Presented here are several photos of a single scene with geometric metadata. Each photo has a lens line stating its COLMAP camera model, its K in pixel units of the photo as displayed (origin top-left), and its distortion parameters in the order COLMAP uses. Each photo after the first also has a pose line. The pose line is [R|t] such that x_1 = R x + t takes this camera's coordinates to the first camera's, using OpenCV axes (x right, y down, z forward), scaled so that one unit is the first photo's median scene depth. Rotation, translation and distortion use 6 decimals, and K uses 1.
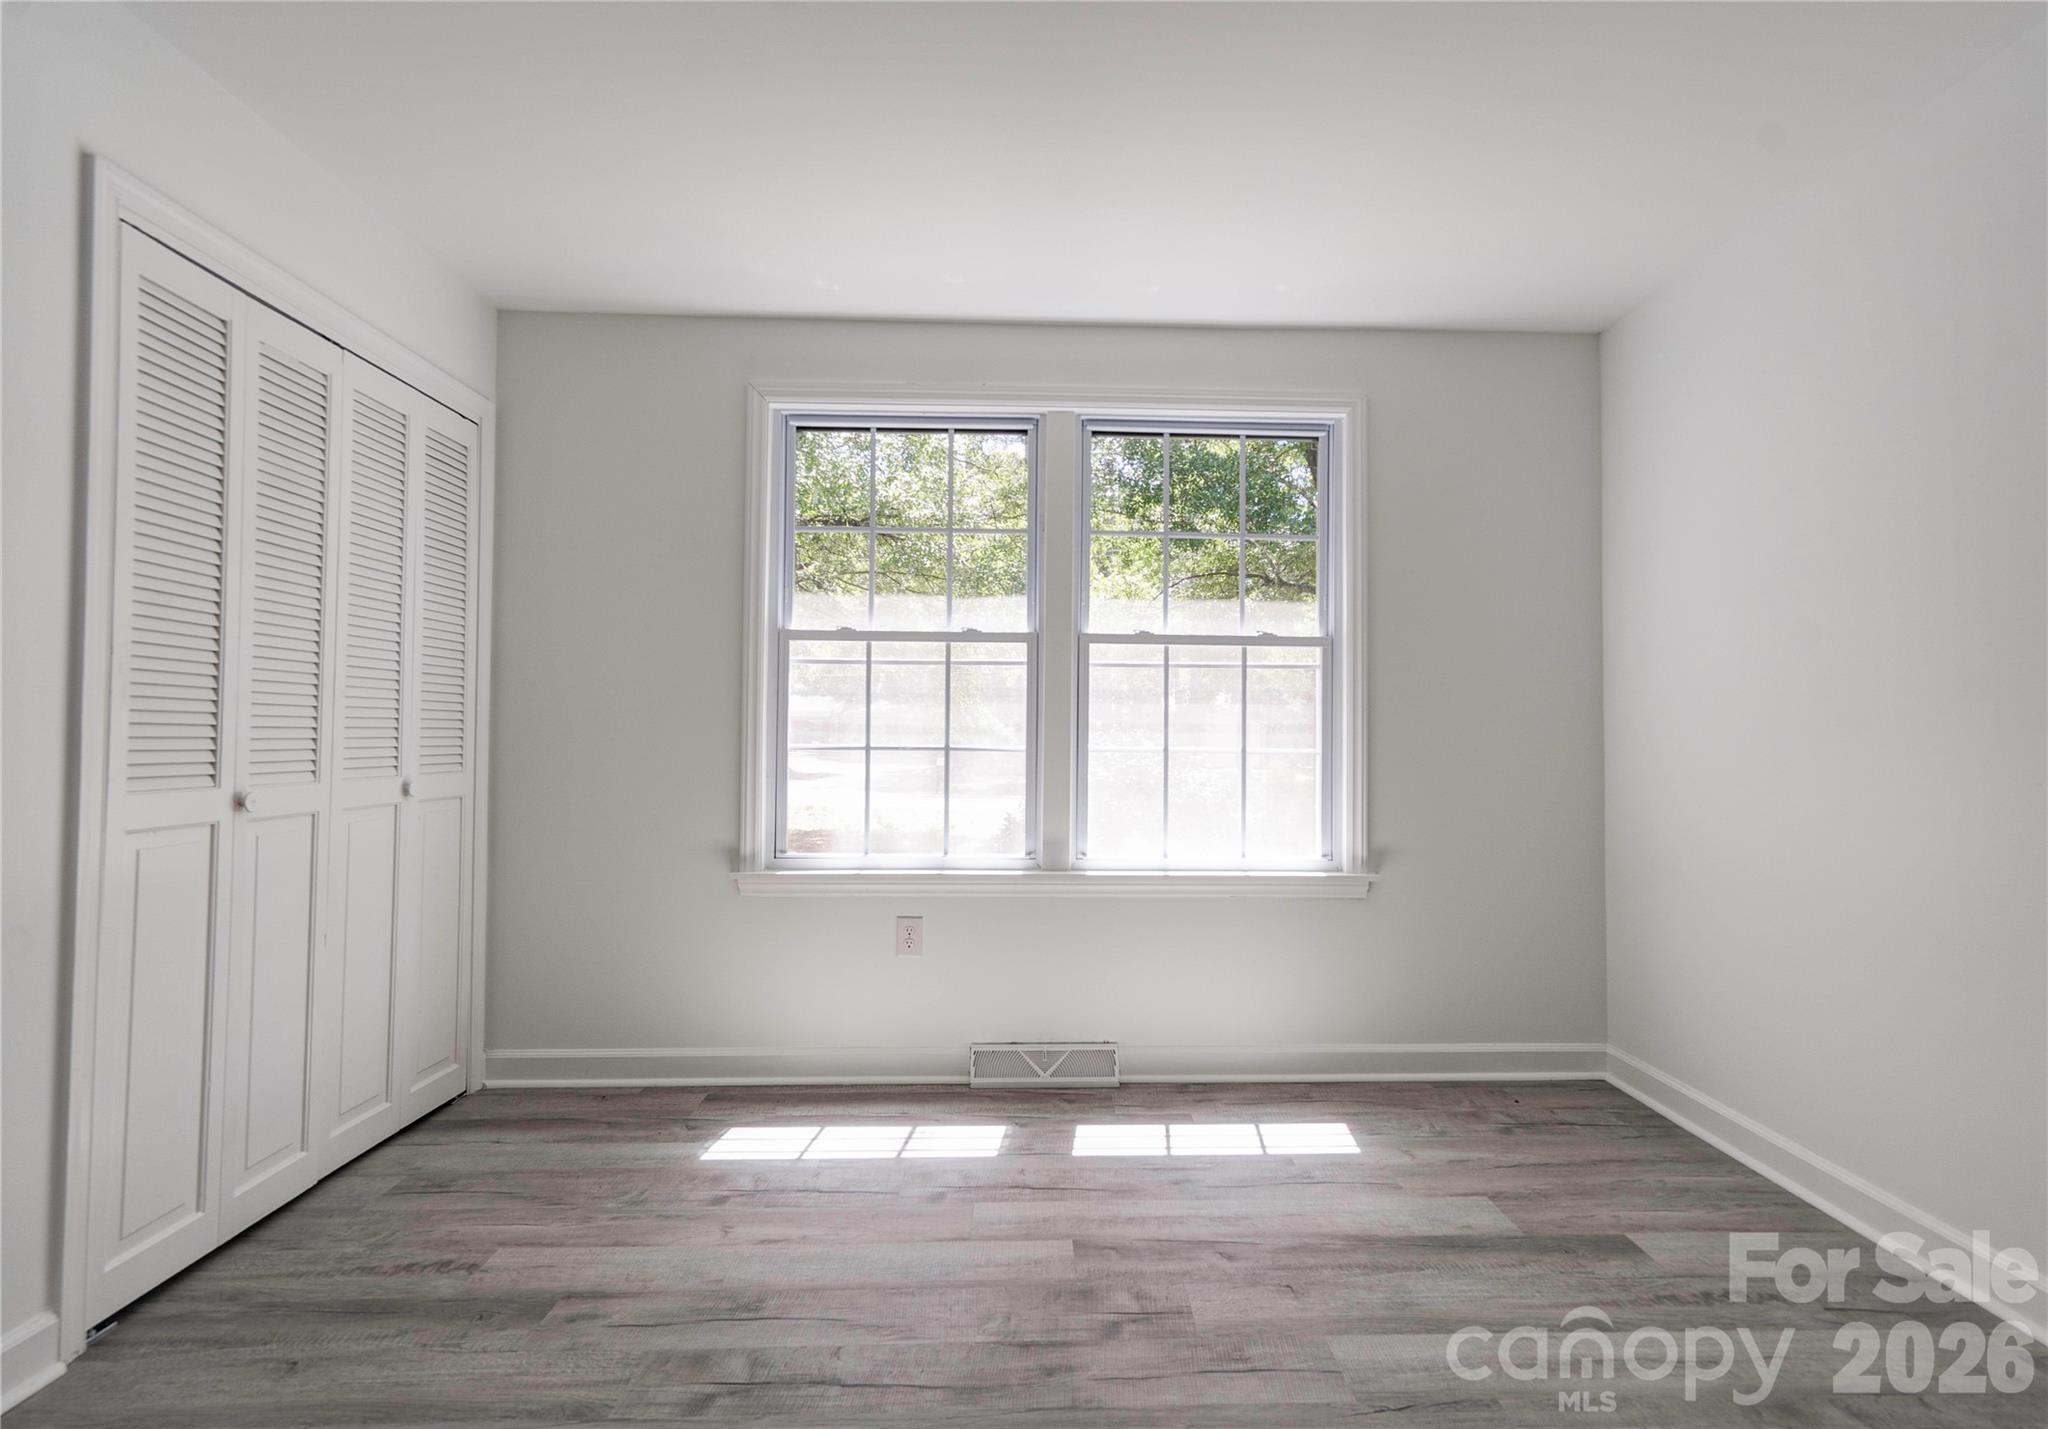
lens RADIAL K [[1022.6, 0, 1032.0], [0, 1022.6, 711.3], [0, 0, 1]] dist [0.001239, 0.004826]
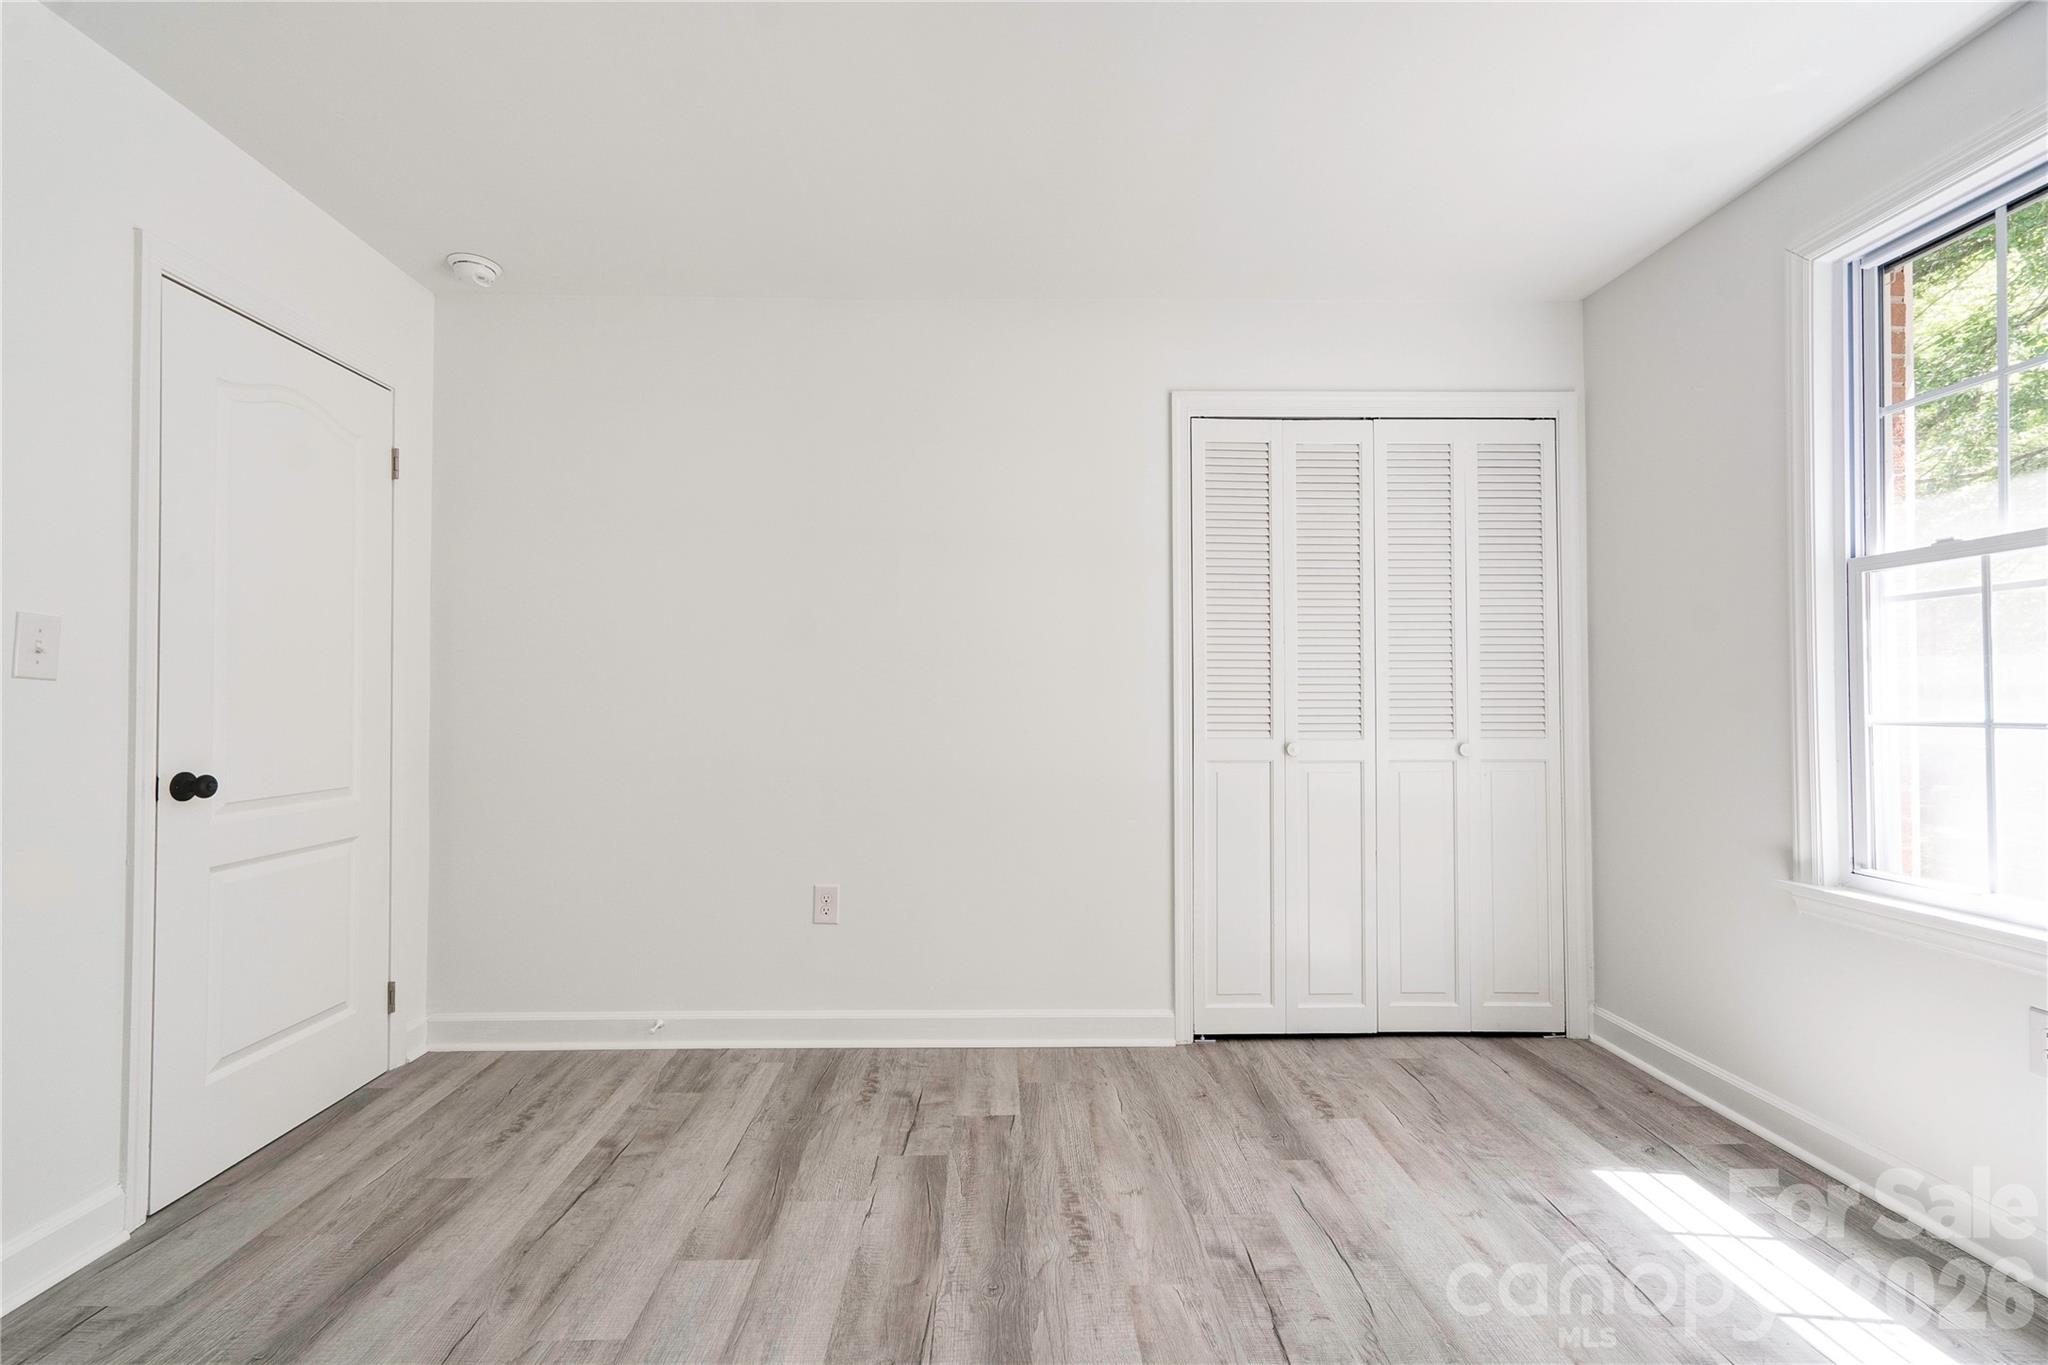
lens RADIAL K [[947.9, 0, 1034.4], [0, 947.9, 683.2], [0, 0, 1]] dist [-0.003087, 0.011661]
pose [[-0.014521, -0.027315, -0.999521, 0.511340], [0.022756, 0.999359, -0.027641, 0.016336], [0.999636, -0.023146, -0.013890, 0.501905]]
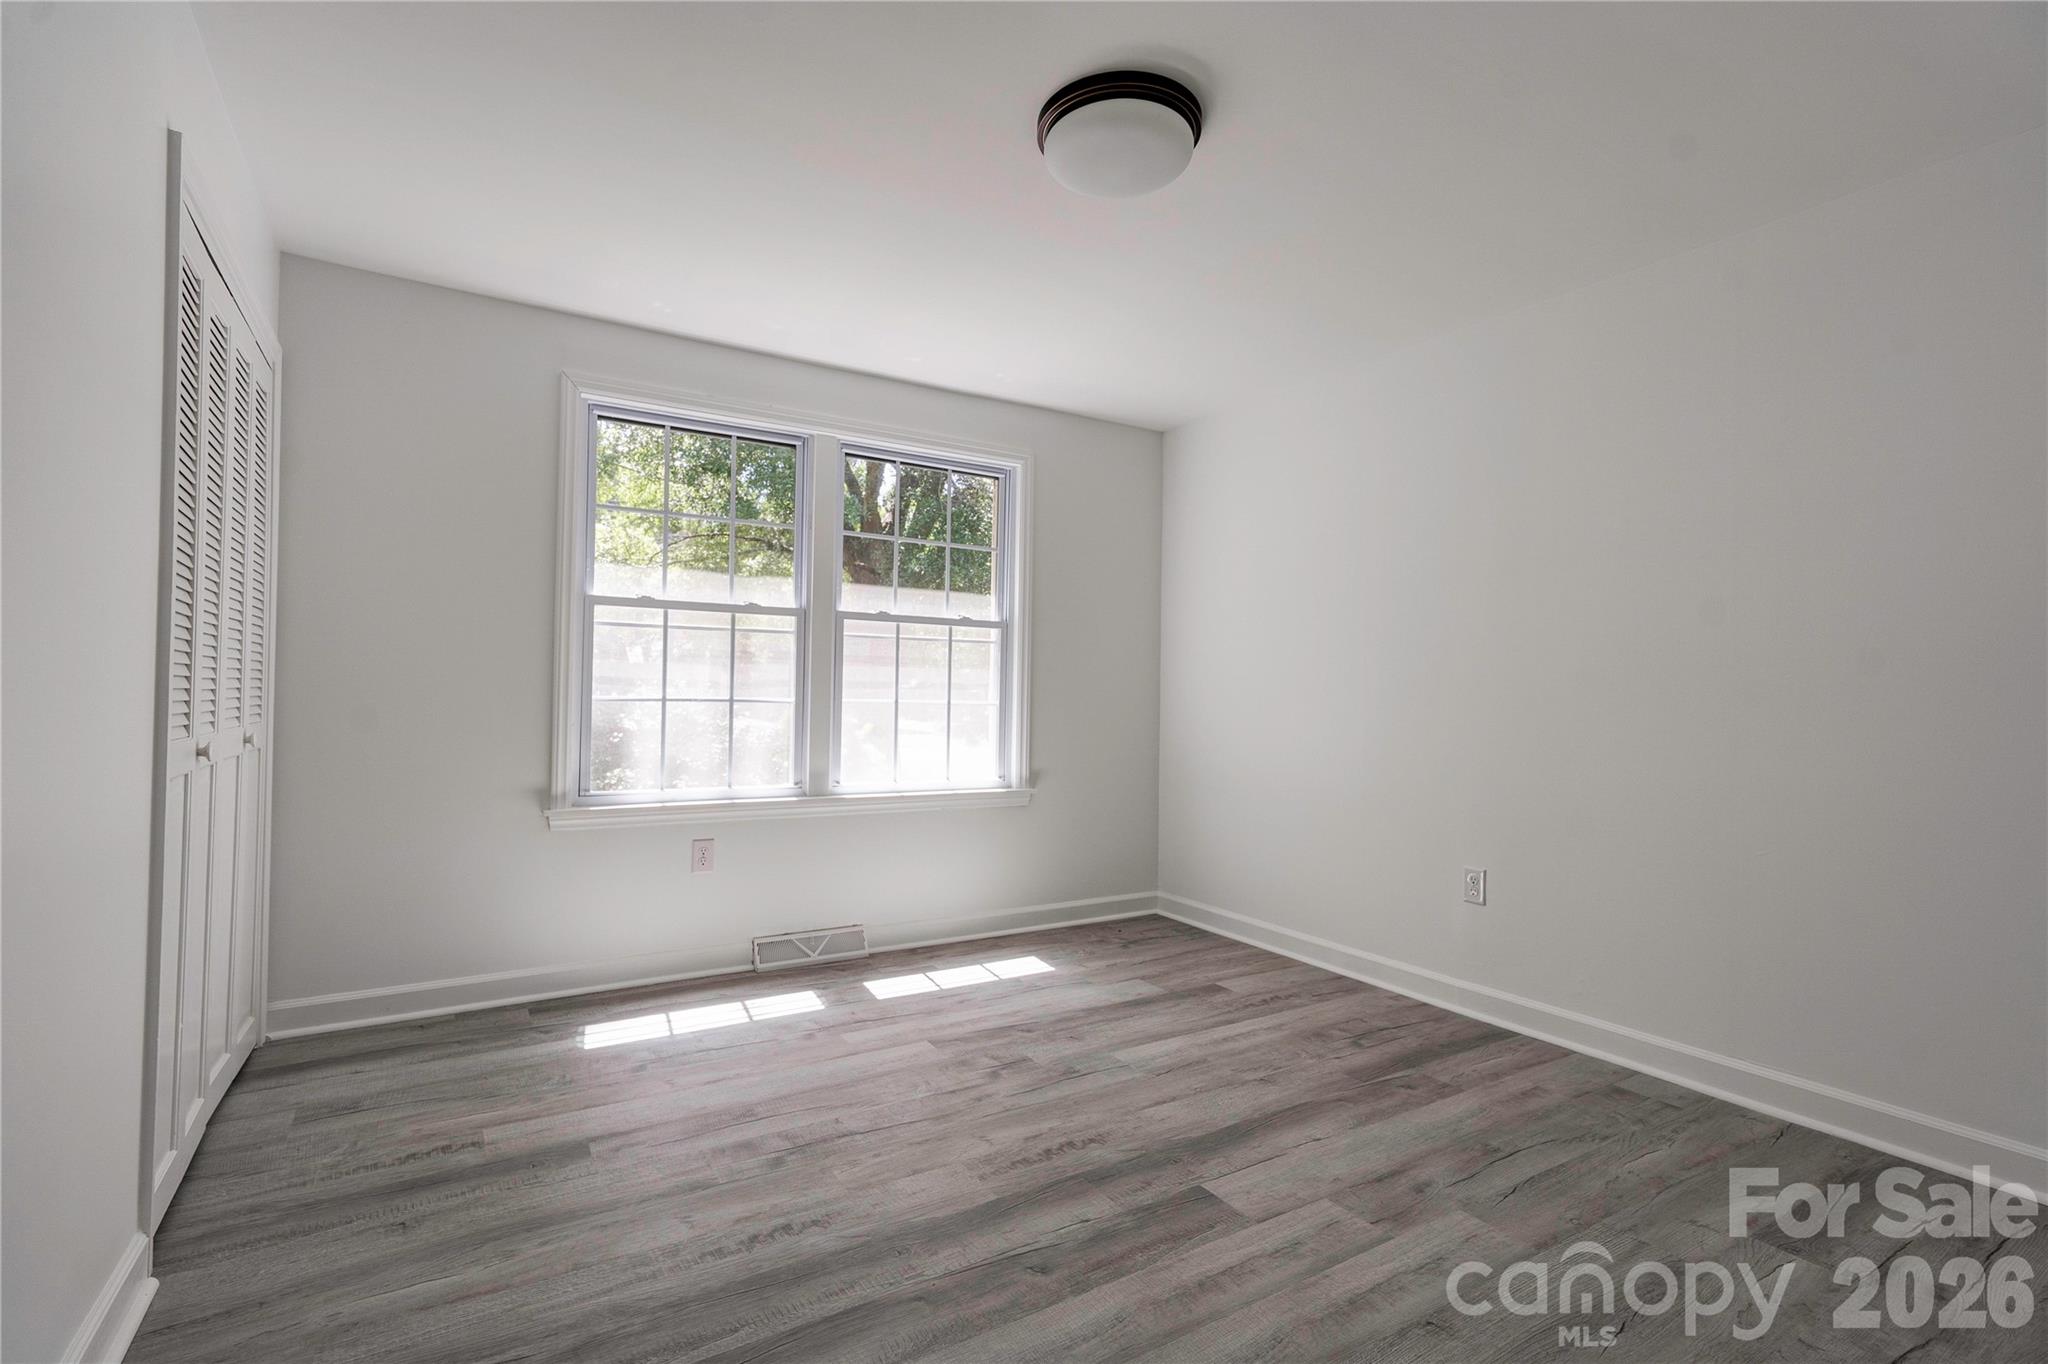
lens RADIAL K [[947.9, 0, 995.8], [0, 947.9, 687.2], [0, 0, 1]] dist [-0.003087, 0.011661]
pose [[0.874359, 0.009653, 0.485183, -0.425497], [-0.017038, 0.999796, 0.010814, 0.003684], [-0.484980, -0.017722, 0.874346, -0.163406]]
